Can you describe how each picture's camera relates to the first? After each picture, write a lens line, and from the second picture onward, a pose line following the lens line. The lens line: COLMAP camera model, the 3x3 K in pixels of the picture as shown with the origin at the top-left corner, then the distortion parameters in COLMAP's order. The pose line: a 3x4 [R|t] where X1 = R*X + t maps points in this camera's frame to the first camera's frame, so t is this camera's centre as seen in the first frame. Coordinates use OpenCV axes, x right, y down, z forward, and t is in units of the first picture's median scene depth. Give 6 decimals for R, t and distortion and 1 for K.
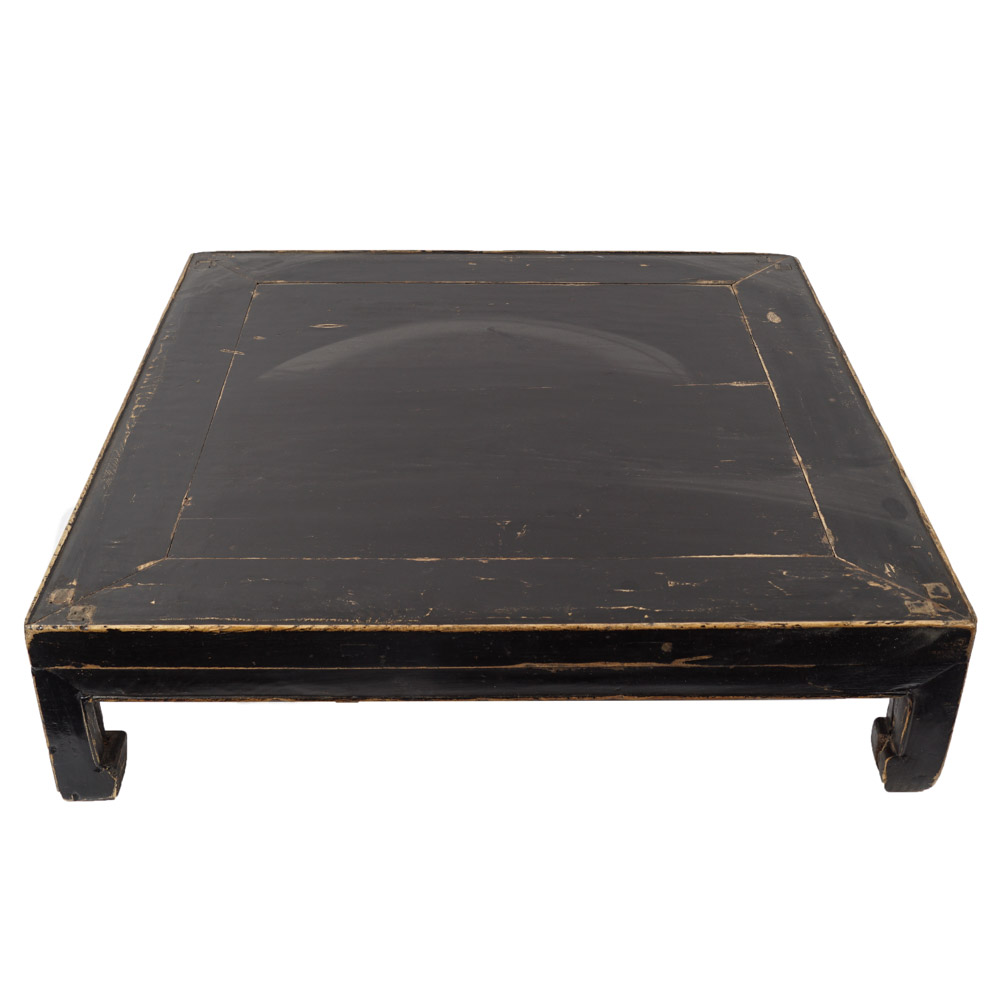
lens RADIAL K [[1430.1, 0, 501.1], [0, 1430.1, 495.1], [0, 0, 1]] dist [-0.056962, 0.000000]
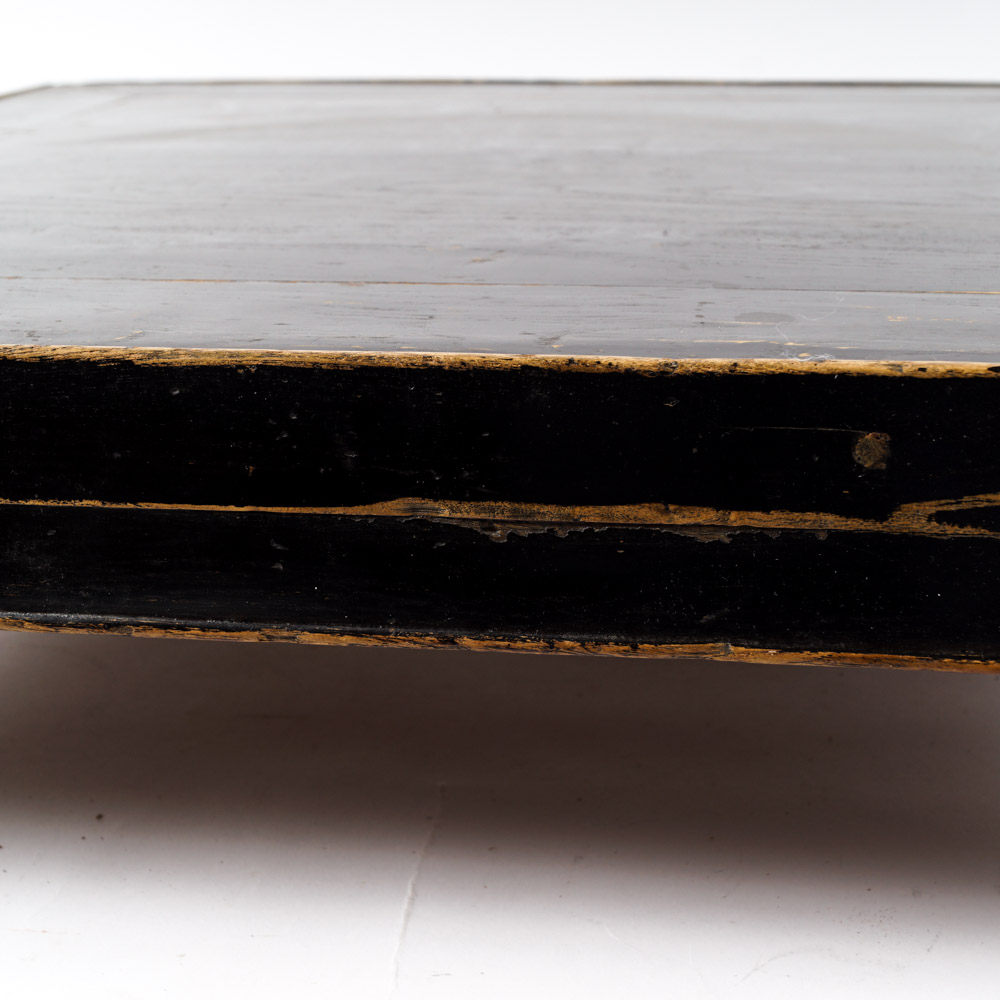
lens RADIAL K [[1781.2, 0, 501.2], [0, 1781.2, 498.9], [0, 0, 1]] dist [-0.033648, 0.000000]
pose [[0.987456, 0.030625, -0.154894, 0.096453], [-0.068474, 0.967018, -0.245331, 0.209356], [0.142272, 0.252860, 0.956985, 0.630561]]
